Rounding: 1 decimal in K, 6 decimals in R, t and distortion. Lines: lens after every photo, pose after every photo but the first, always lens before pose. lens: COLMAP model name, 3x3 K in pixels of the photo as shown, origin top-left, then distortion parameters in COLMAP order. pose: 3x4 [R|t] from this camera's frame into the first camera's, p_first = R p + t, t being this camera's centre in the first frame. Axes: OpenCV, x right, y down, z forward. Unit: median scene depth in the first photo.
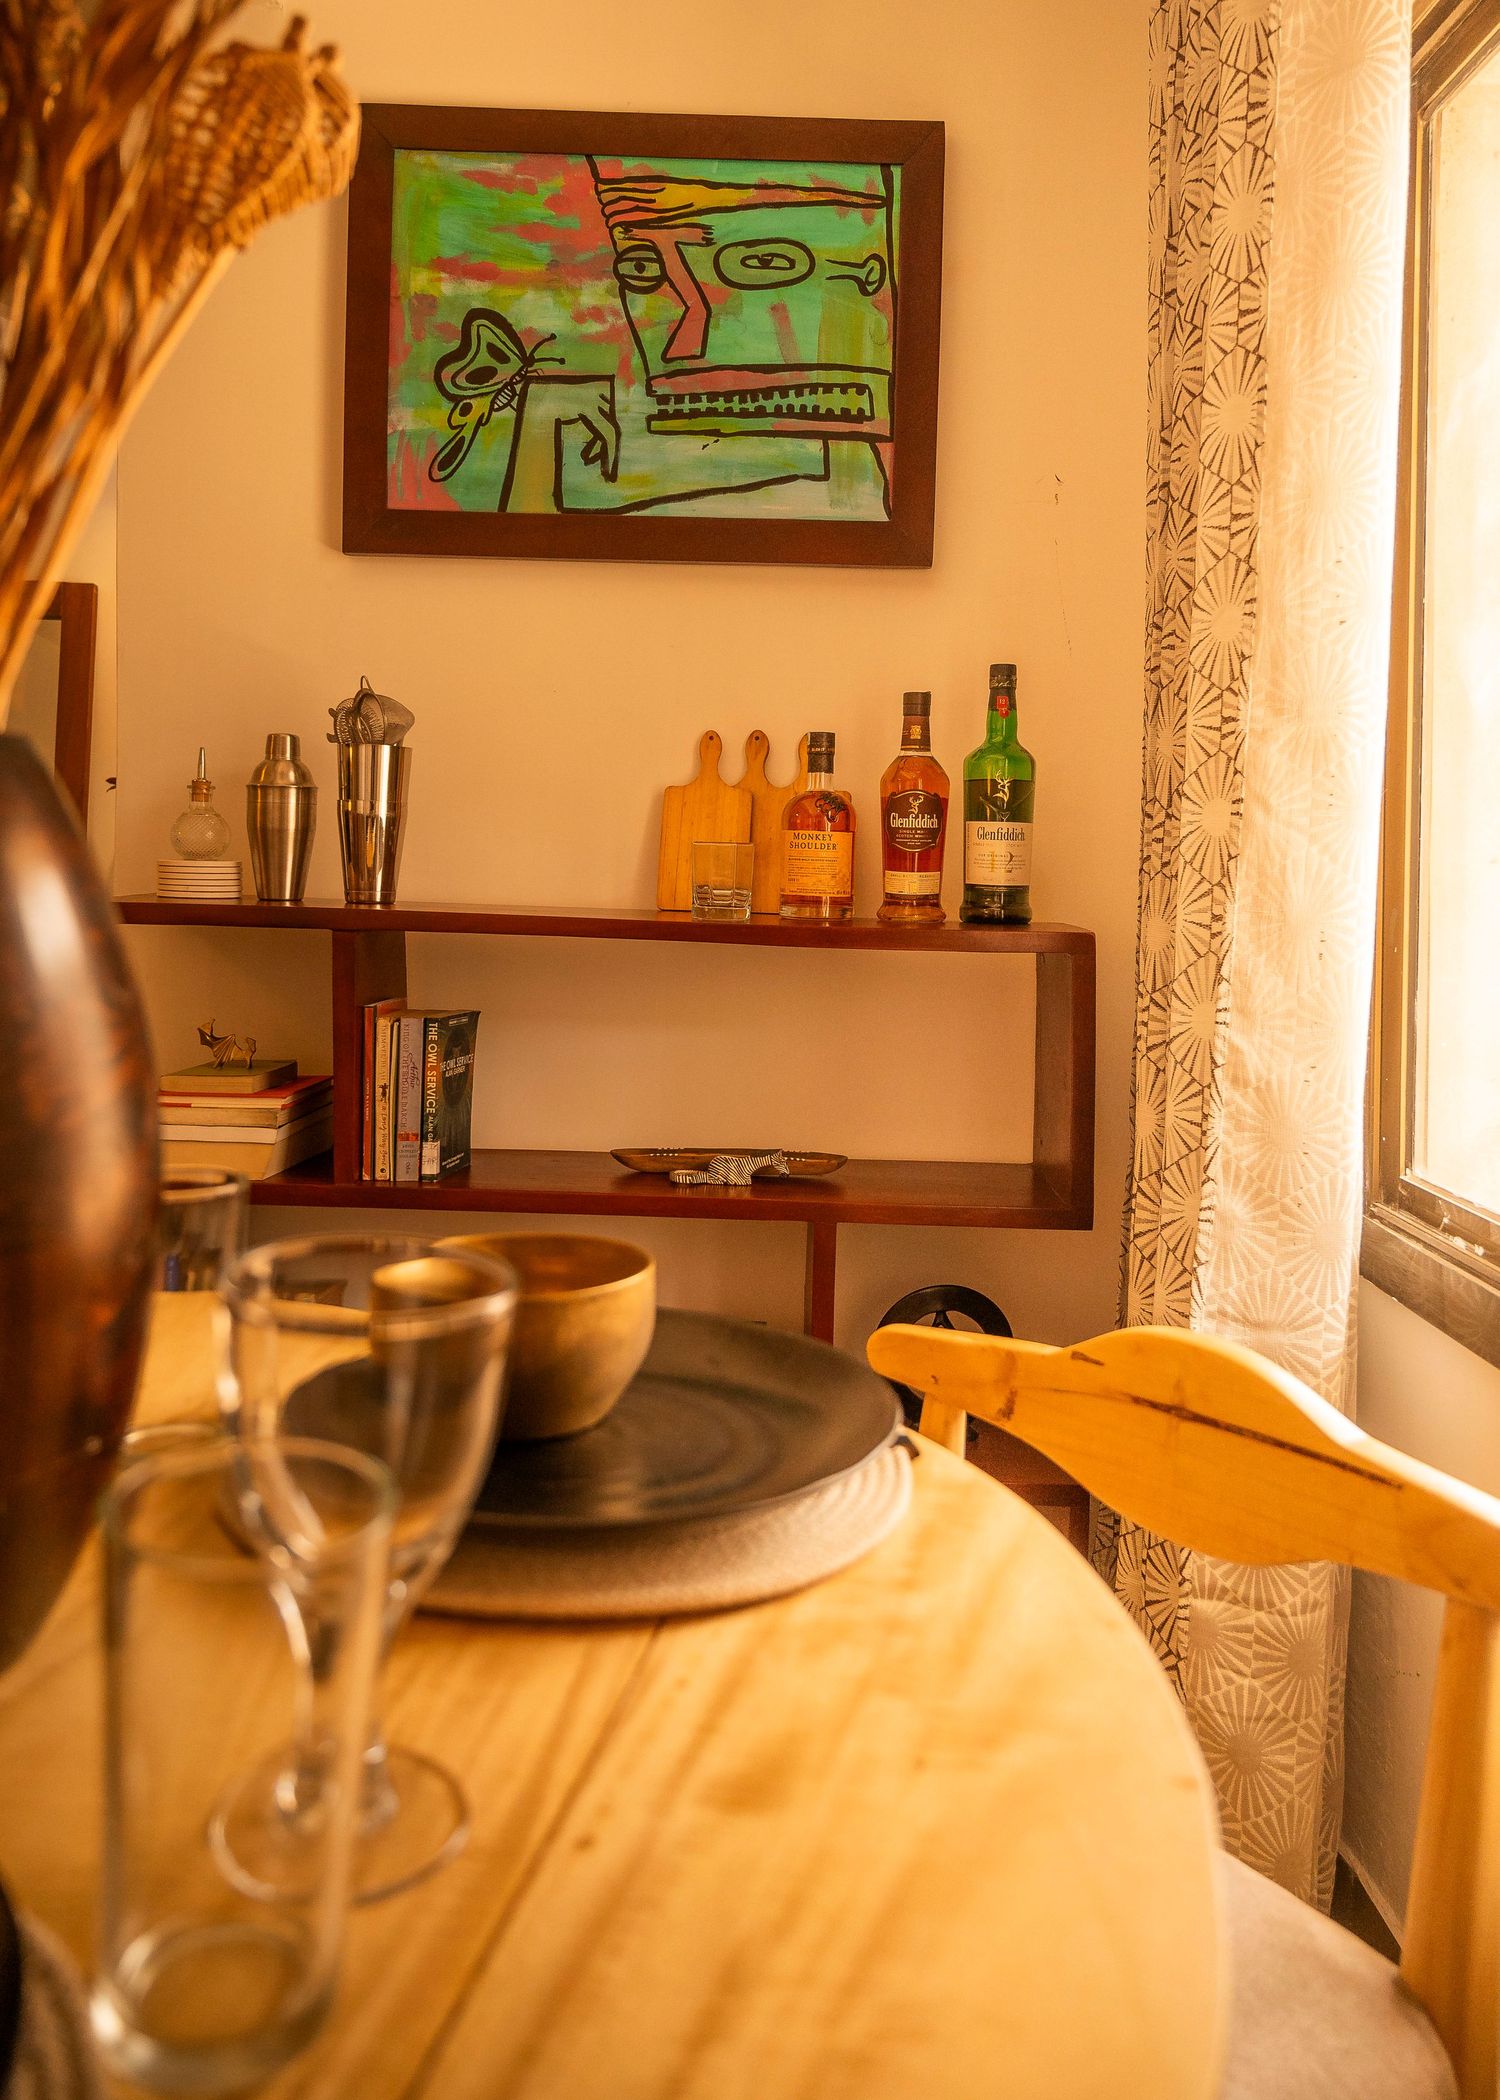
lens RADIAL K [[1552.9, 0, 740.9], [0, 1552.9, 908.7], [0, 0, 1]] dist [-0.011189, 0.007581]
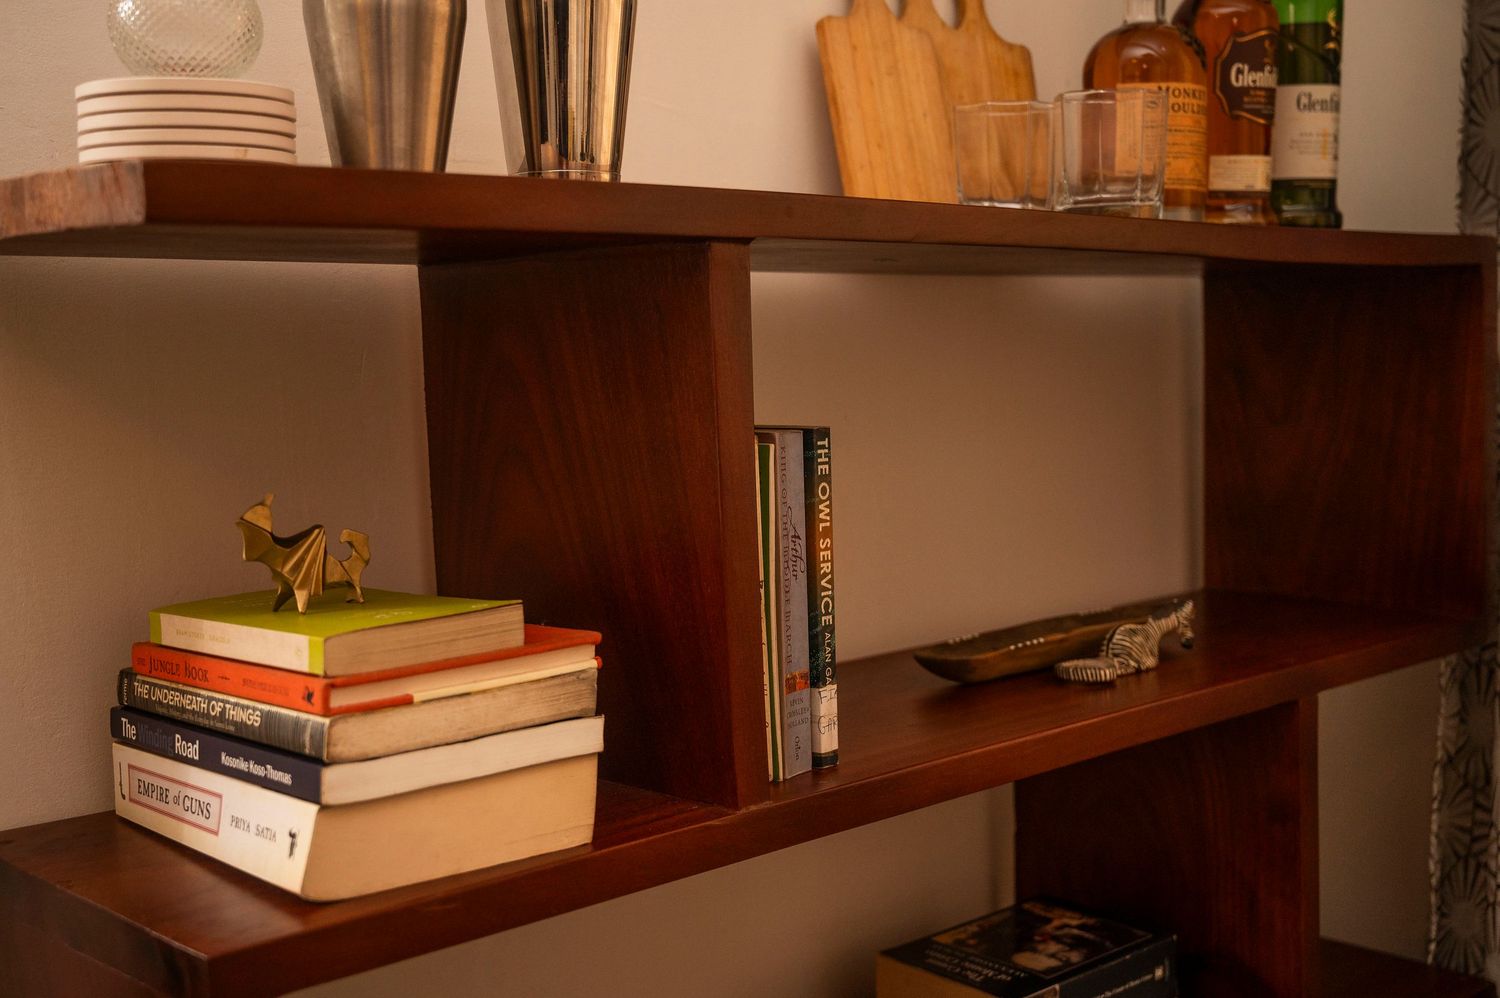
lens RADIAL K [[1788.4, 0, 737.3], [0, 1788.4, 469.2], [0, 0, 1]] dist [-0.005171, 0.000000]
pose [[0.723395, -0.093669, 0.684051, -0.535949], [0.061592, 0.995559, 0.071191, 0.037683], [-0.687682, -0.009367, 0.725952, 0.553022]]
